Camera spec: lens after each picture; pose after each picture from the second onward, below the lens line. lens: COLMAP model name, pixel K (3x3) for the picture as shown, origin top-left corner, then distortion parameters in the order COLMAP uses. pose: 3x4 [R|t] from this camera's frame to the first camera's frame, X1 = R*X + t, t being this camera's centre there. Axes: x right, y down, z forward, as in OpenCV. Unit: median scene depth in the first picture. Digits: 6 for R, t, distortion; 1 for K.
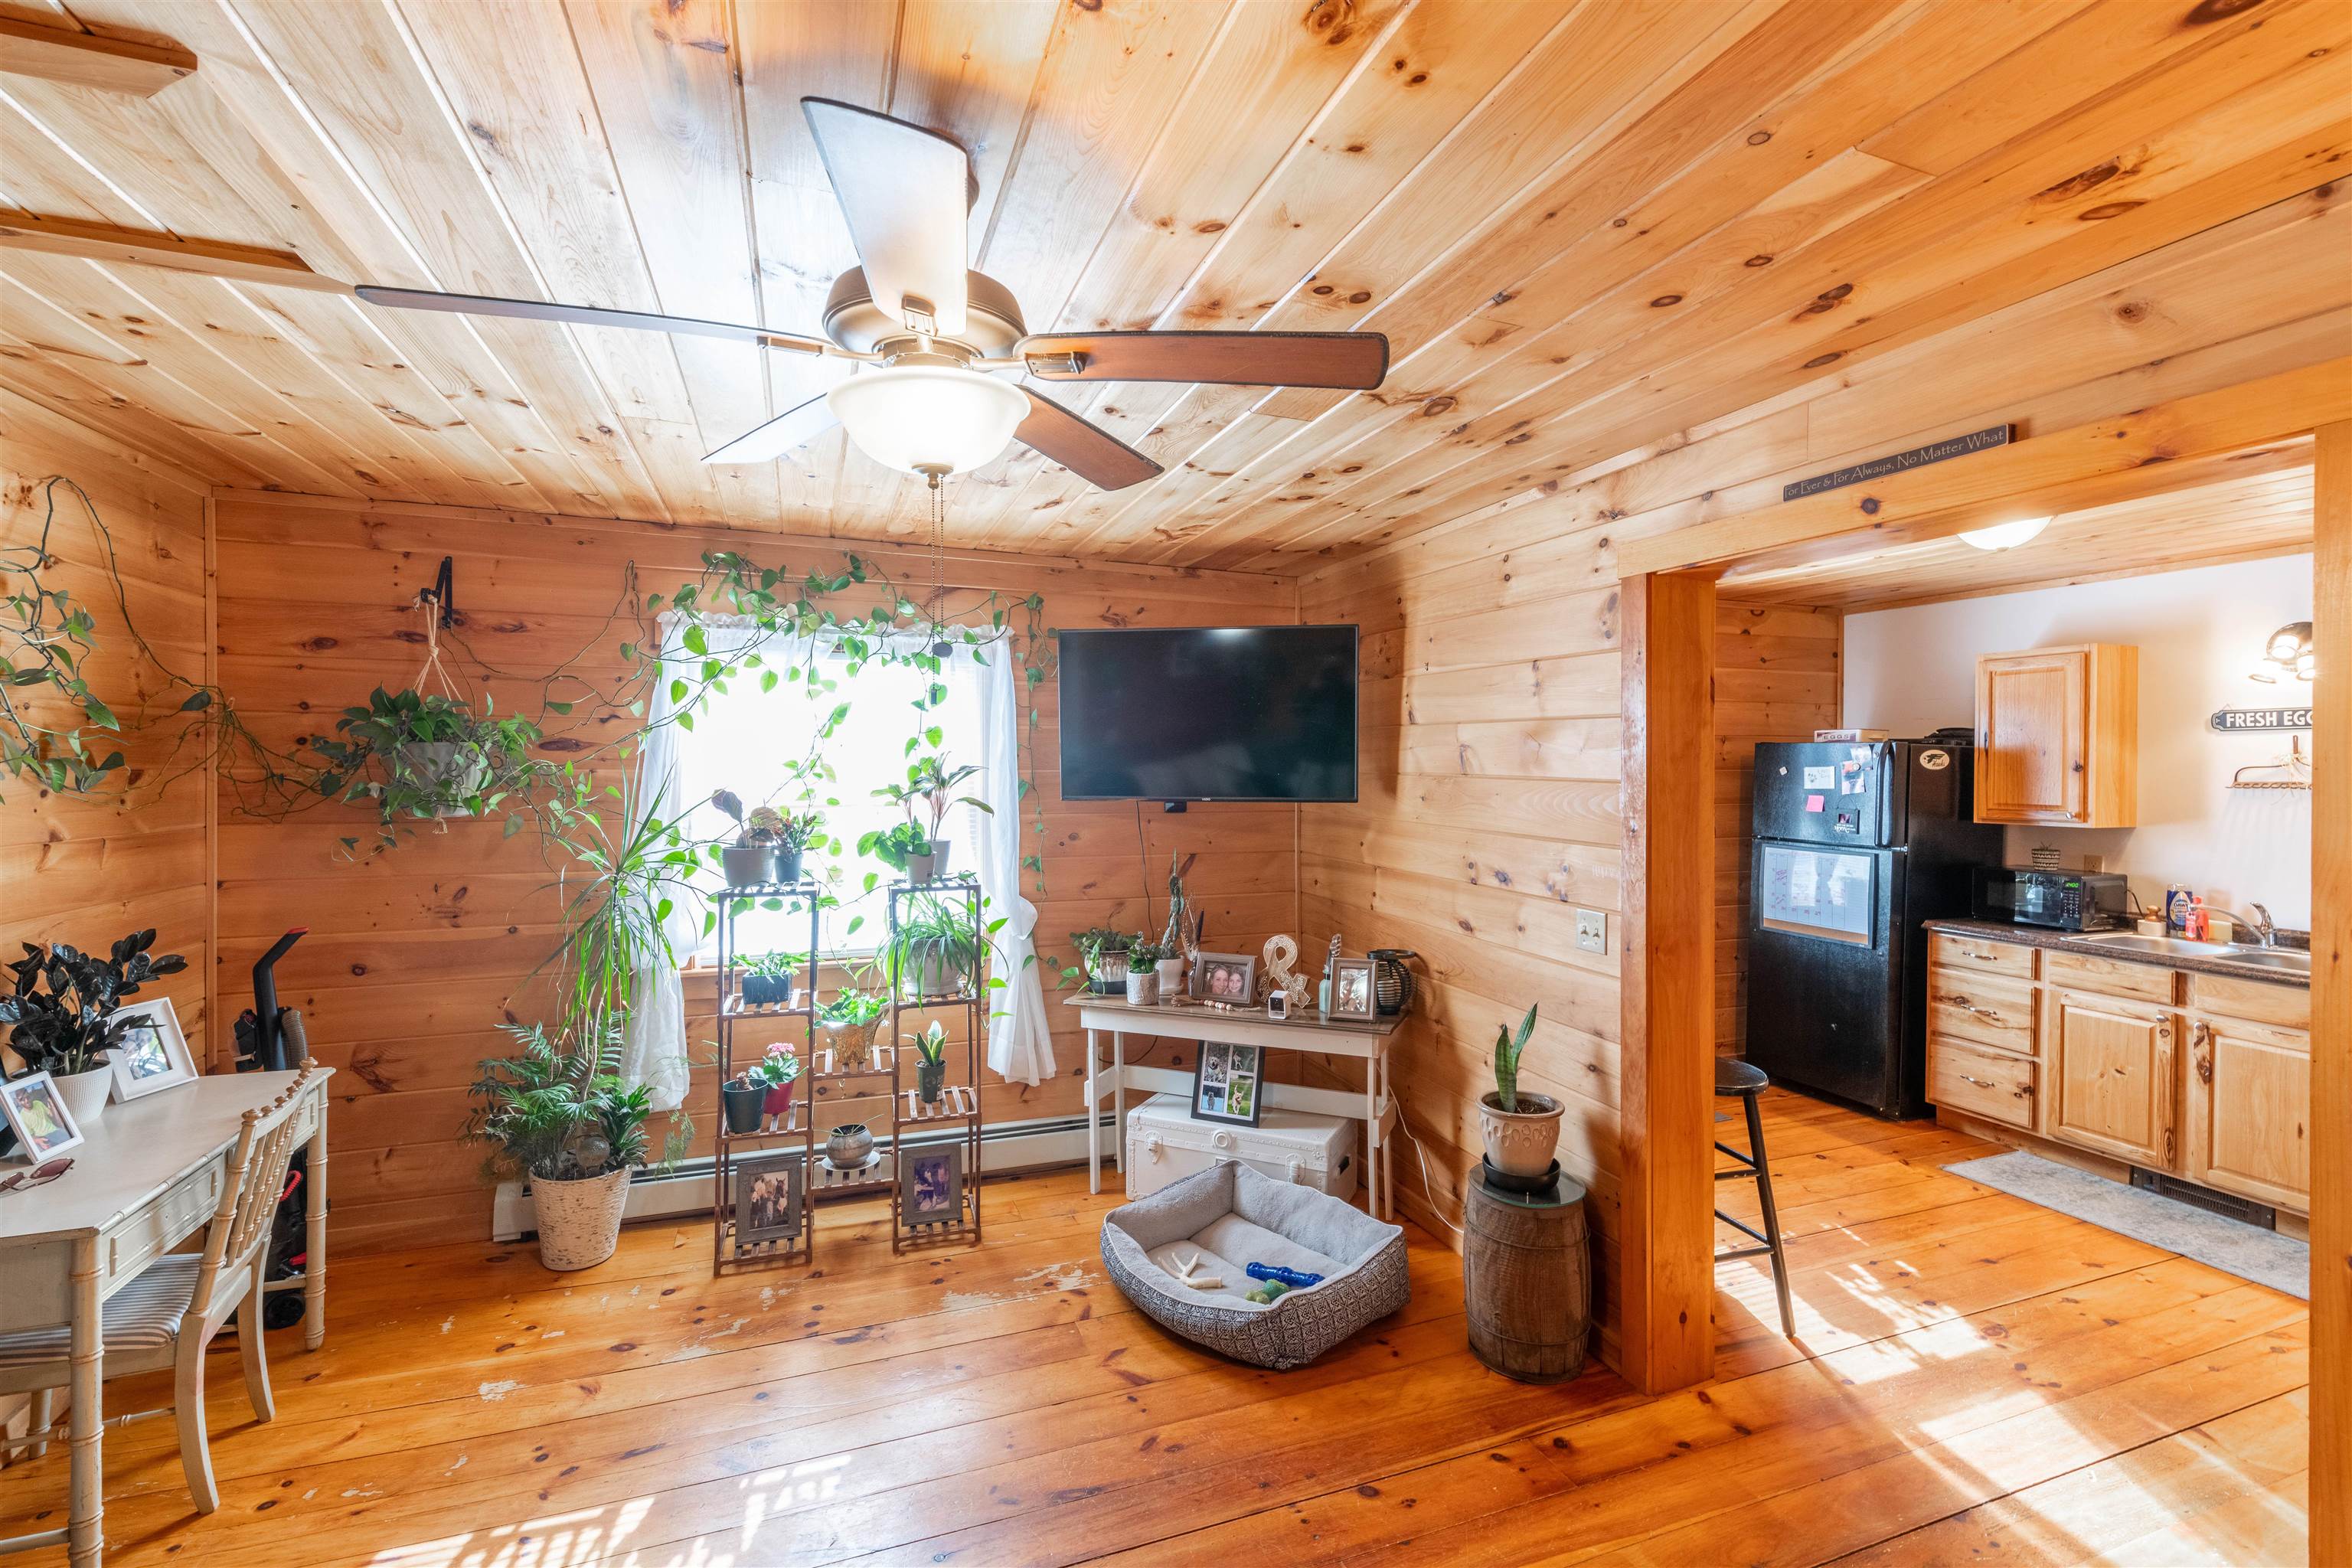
lens RADIAL K [[1032.9, 0, 1178.8], [0, 1032.9, 774.7], [0, 0, 1]] dist [0.001610, -0.000242]
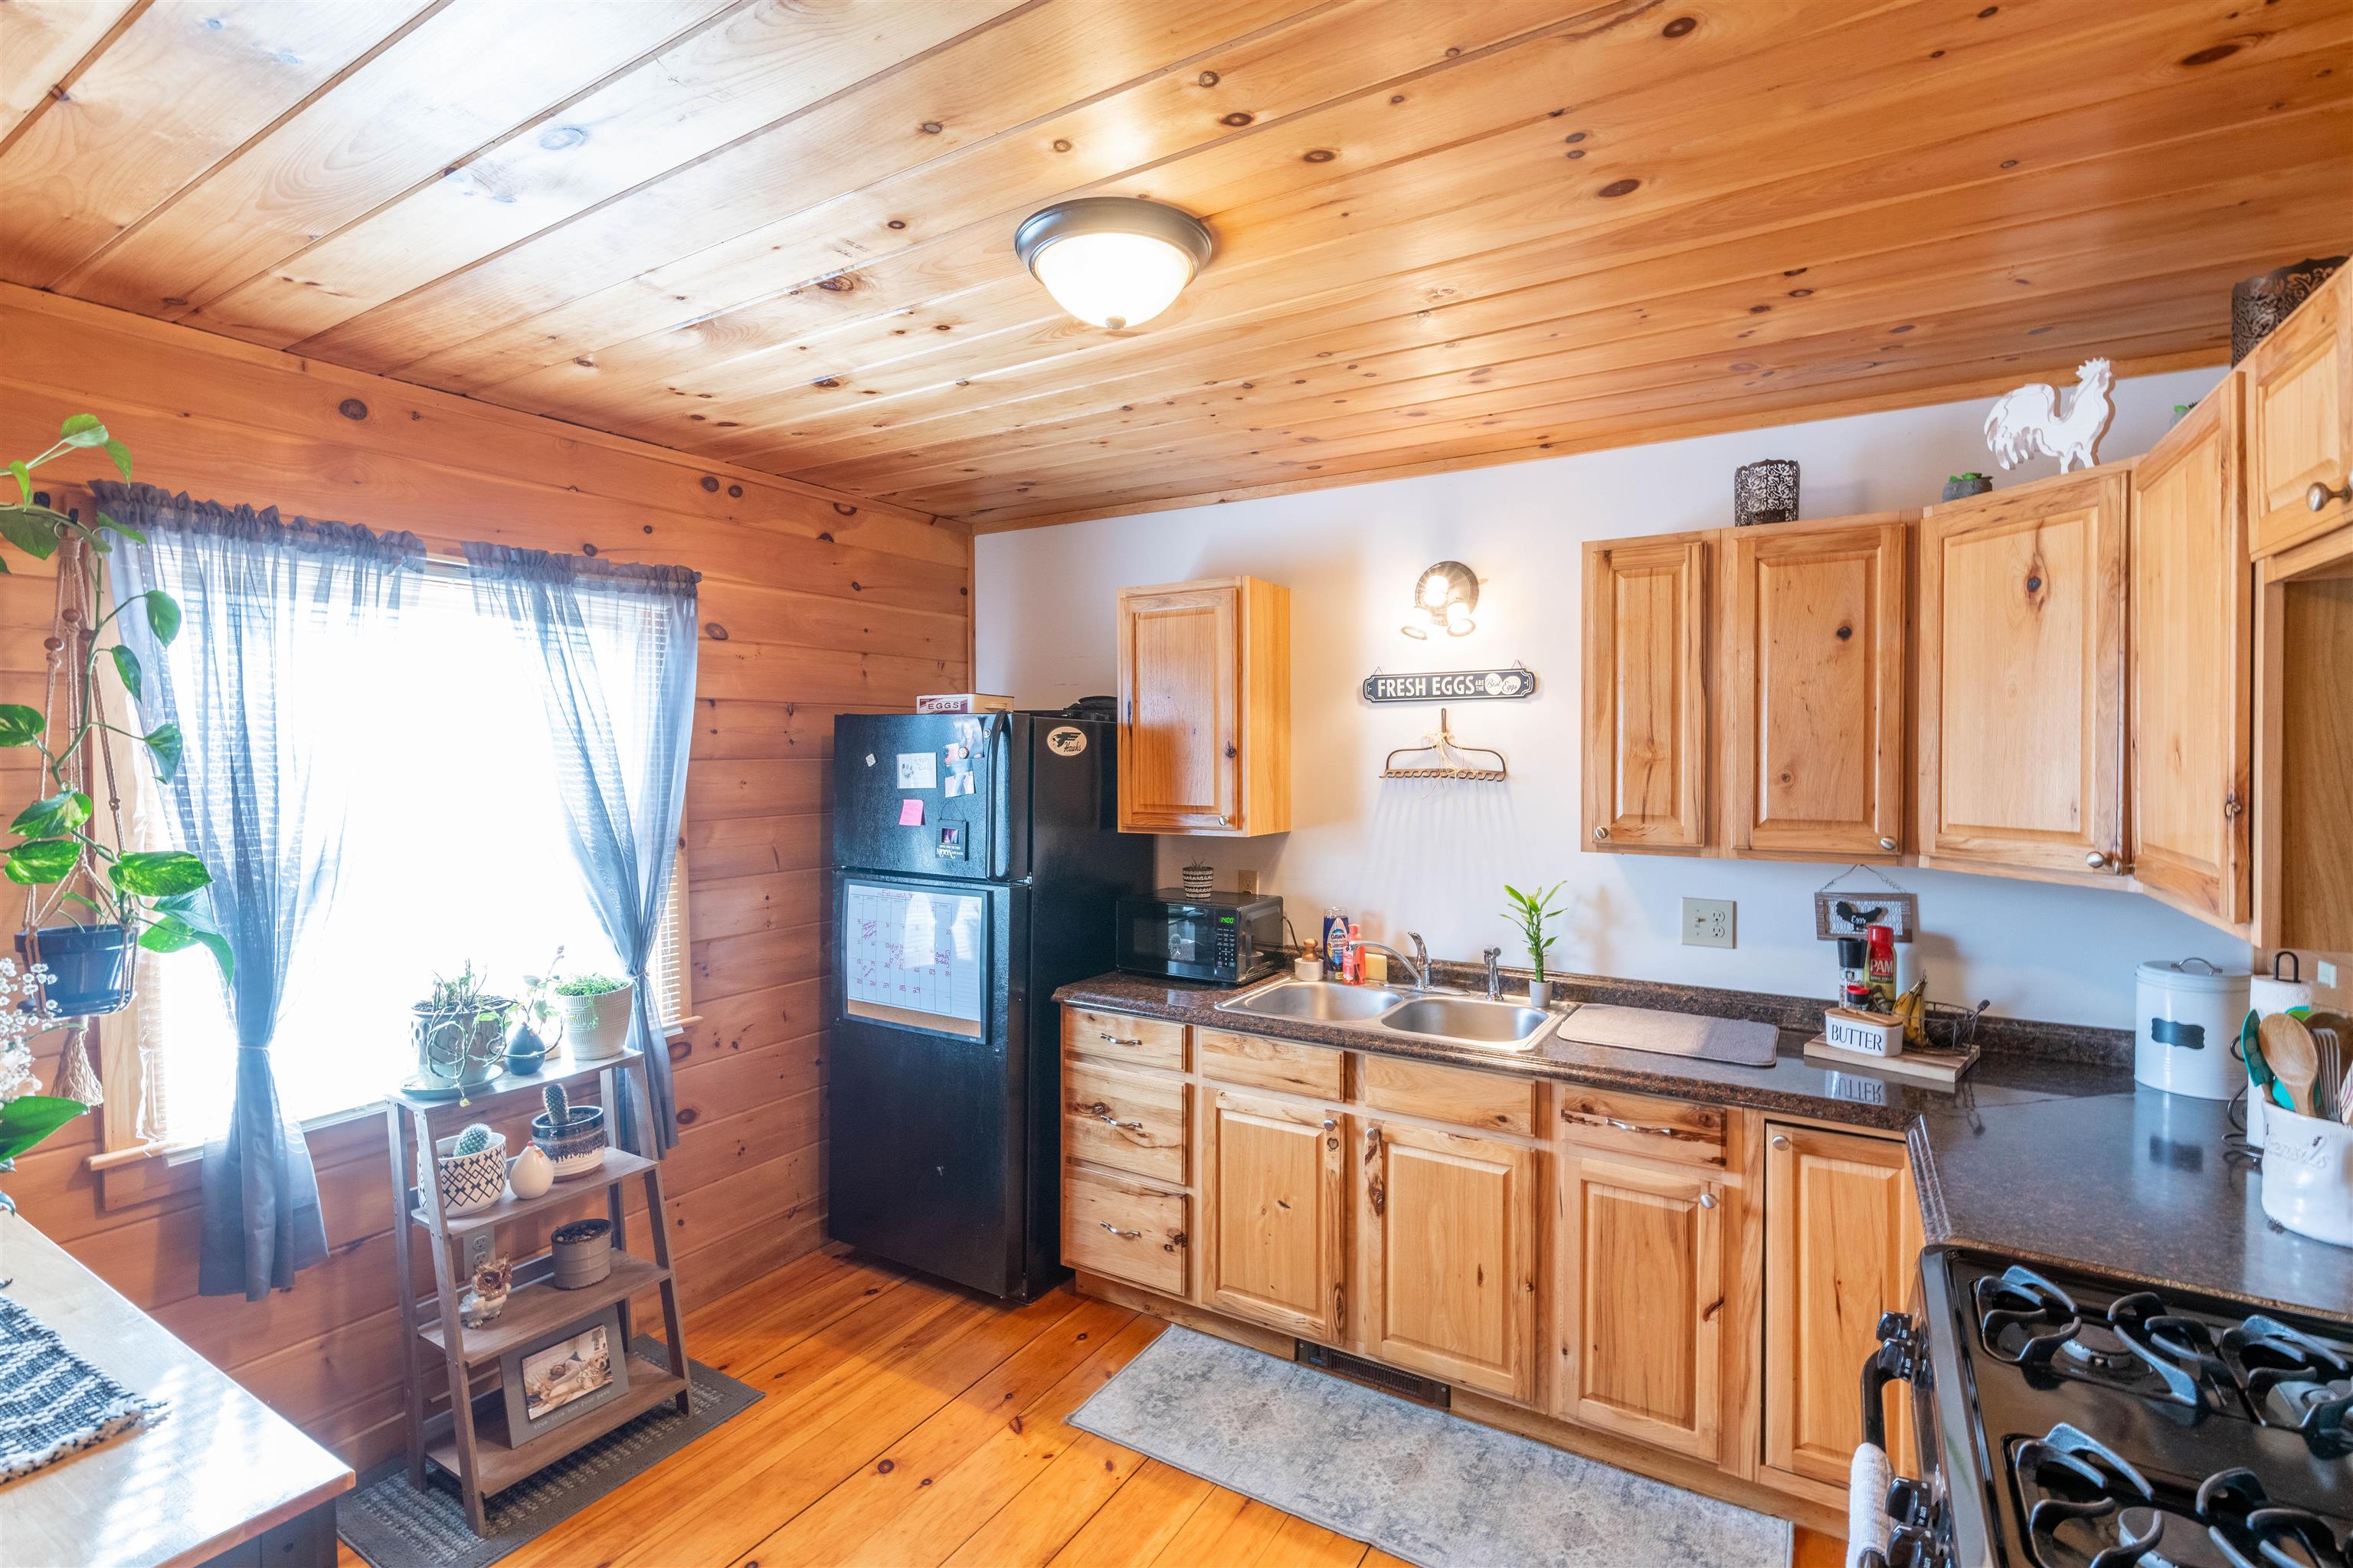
lens RADIAL K [[1033.4, 0, 1197.7], [0, 1033.4, 773.5], [0, 0, 1]] dist [0.001610, -0.000242]
pose [[0.774358, -0.018611, 0.632474, 0.410095], [0.012323, 0.999821, 0.014333, -0.002622], [-0.632628, -0.003305, 0.774449, 0.473365]]
